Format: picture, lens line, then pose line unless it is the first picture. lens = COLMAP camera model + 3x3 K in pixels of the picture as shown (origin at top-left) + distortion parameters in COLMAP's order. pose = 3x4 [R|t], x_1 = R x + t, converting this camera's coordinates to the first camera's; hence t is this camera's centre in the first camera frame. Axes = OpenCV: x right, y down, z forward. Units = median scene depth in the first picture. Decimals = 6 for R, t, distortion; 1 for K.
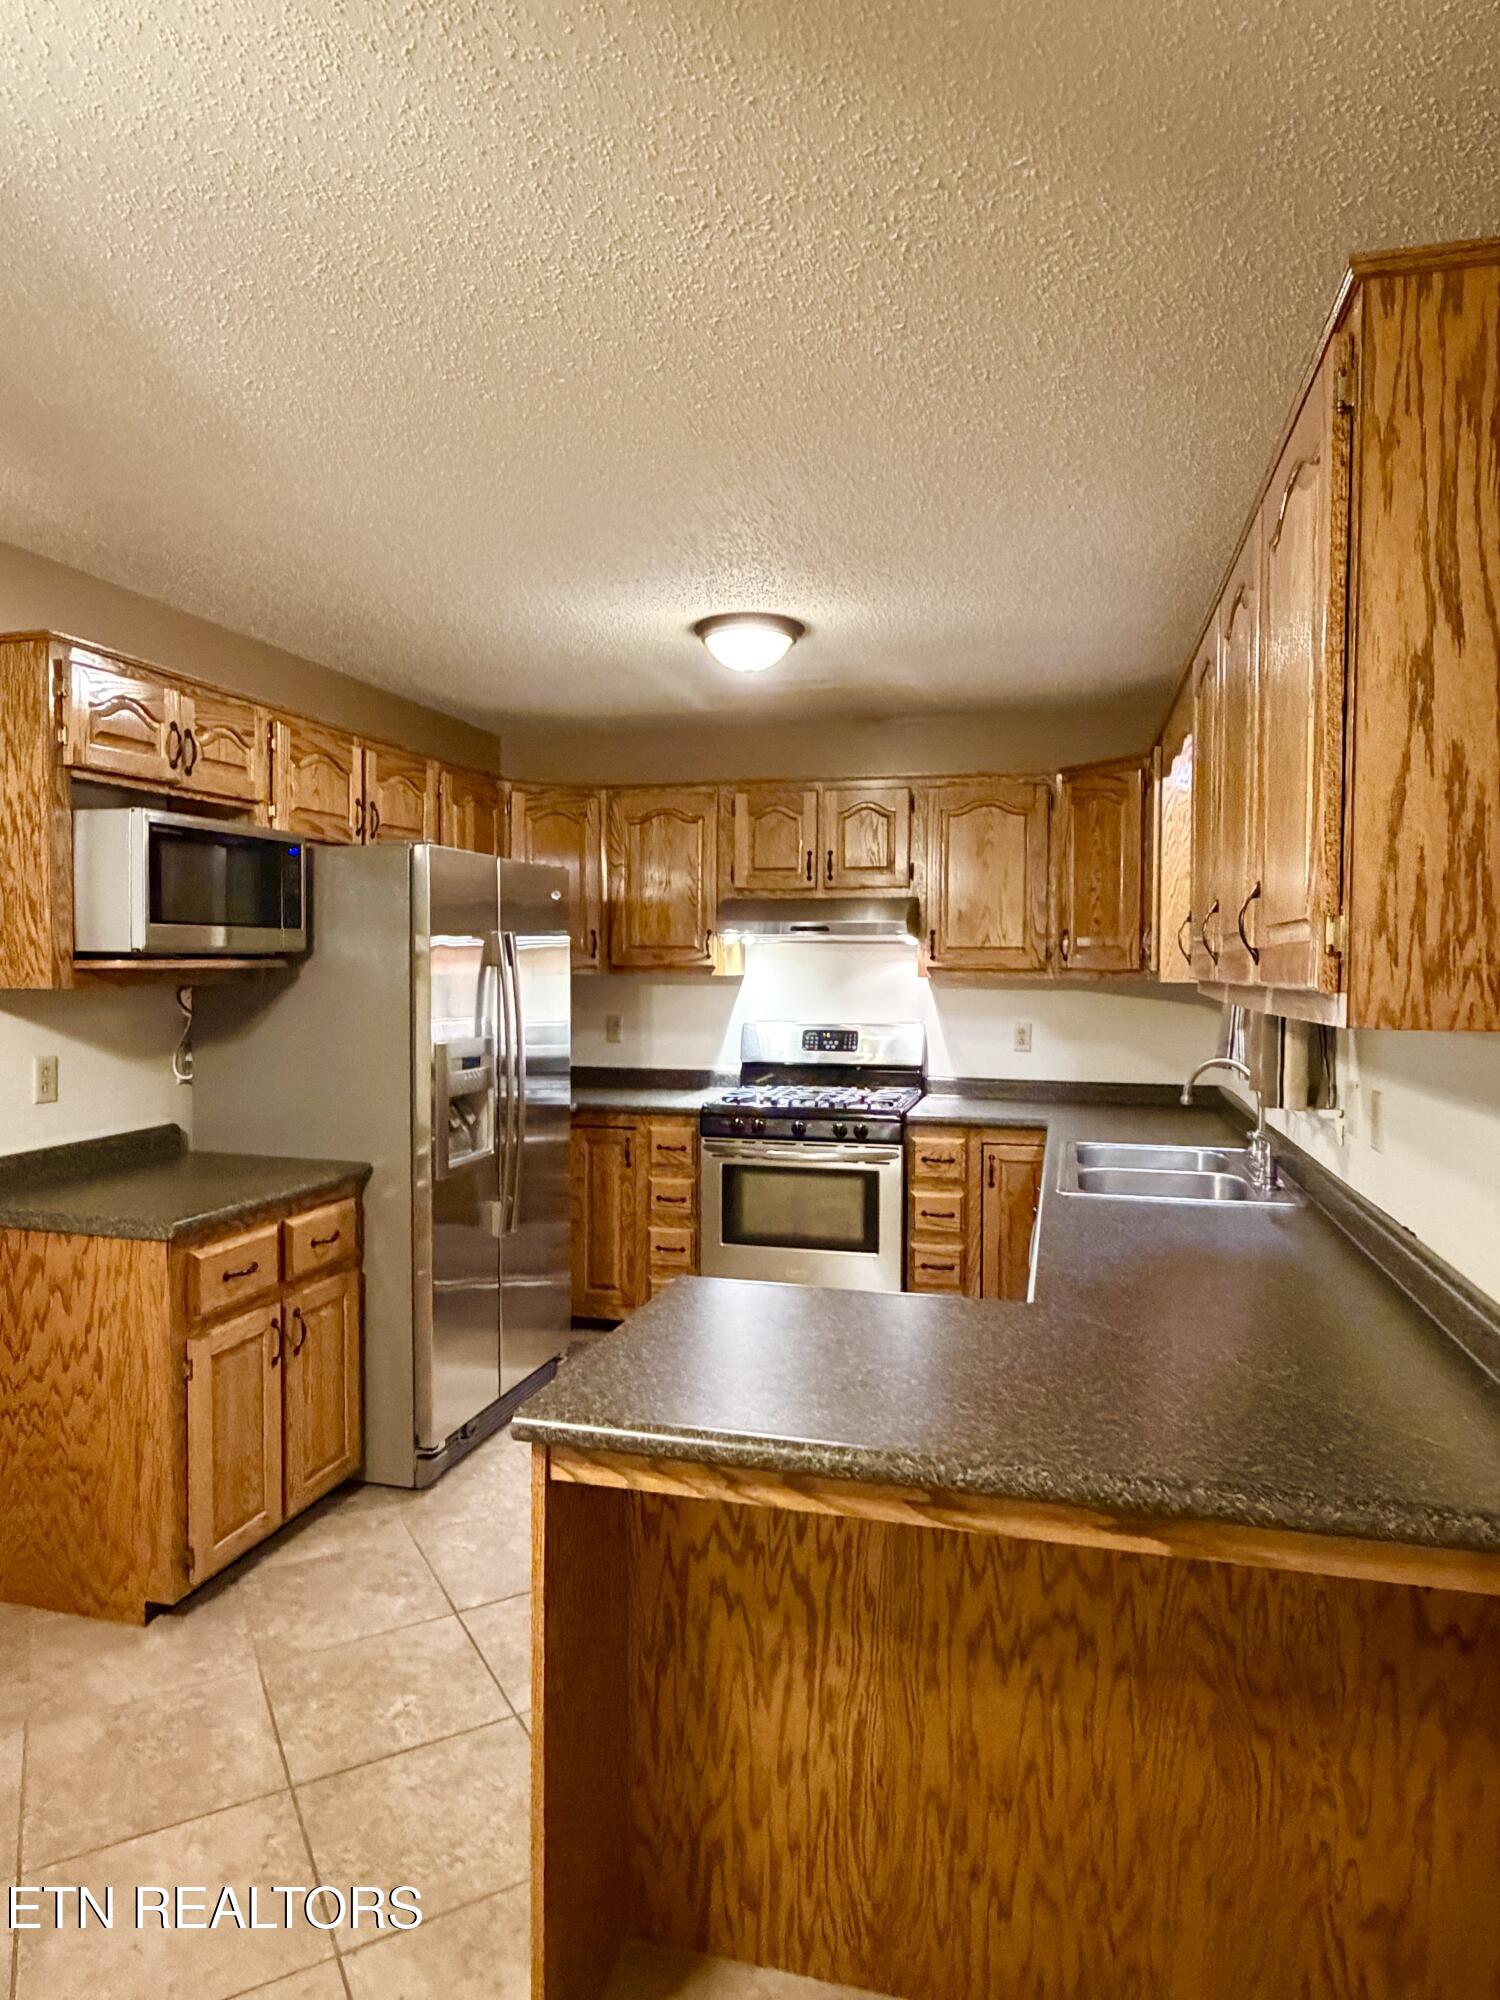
lens RADIAL K [[1196.2, 0, 750.0], [0, 1196.2, 1000.0], [0, 0, 1]] dist [0.000806, 0.000022]
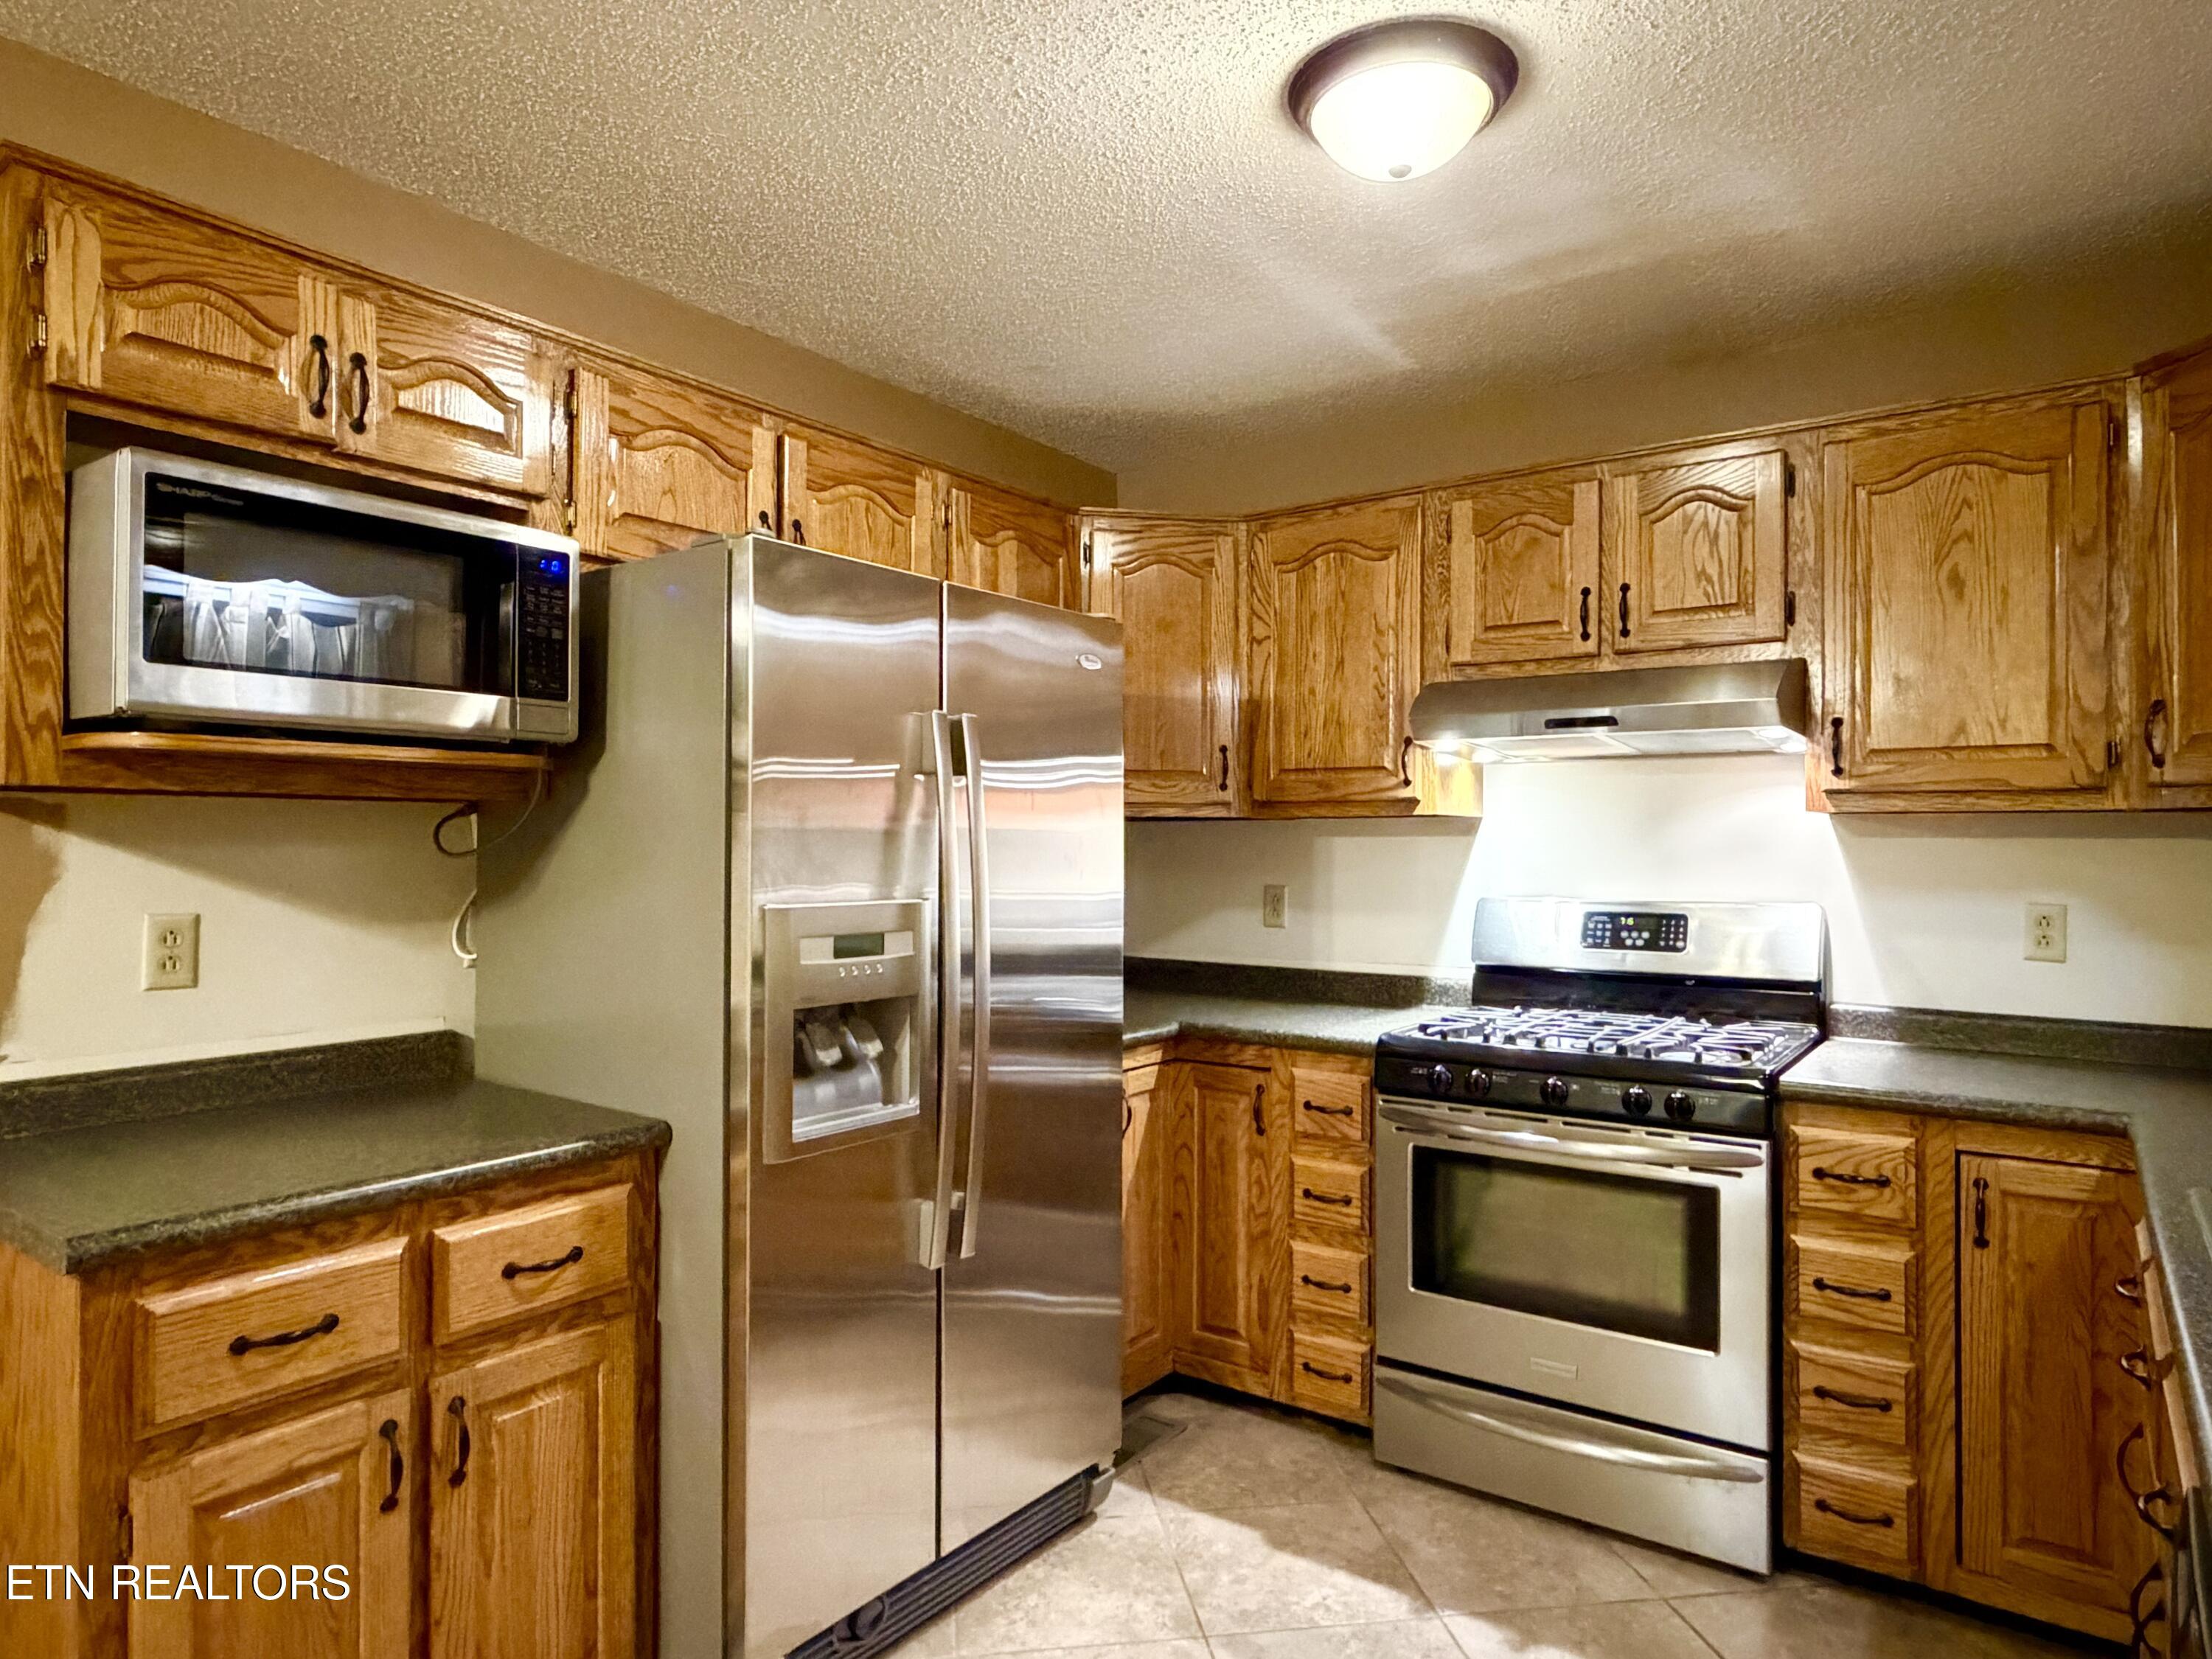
lens RADIAL K [[1323.0, 0, 1095.9], [0, 1323.0, 837.9], [0, 0, 1]] dist [0.000806, 0.000022]
pose [[0.930188, -0.002986, -0.367071, 0.067354], [-0.012356, 0.999146, -0.039439, 0.020079], [0.366875, 0.041221, 0.929357, 0.369656]]
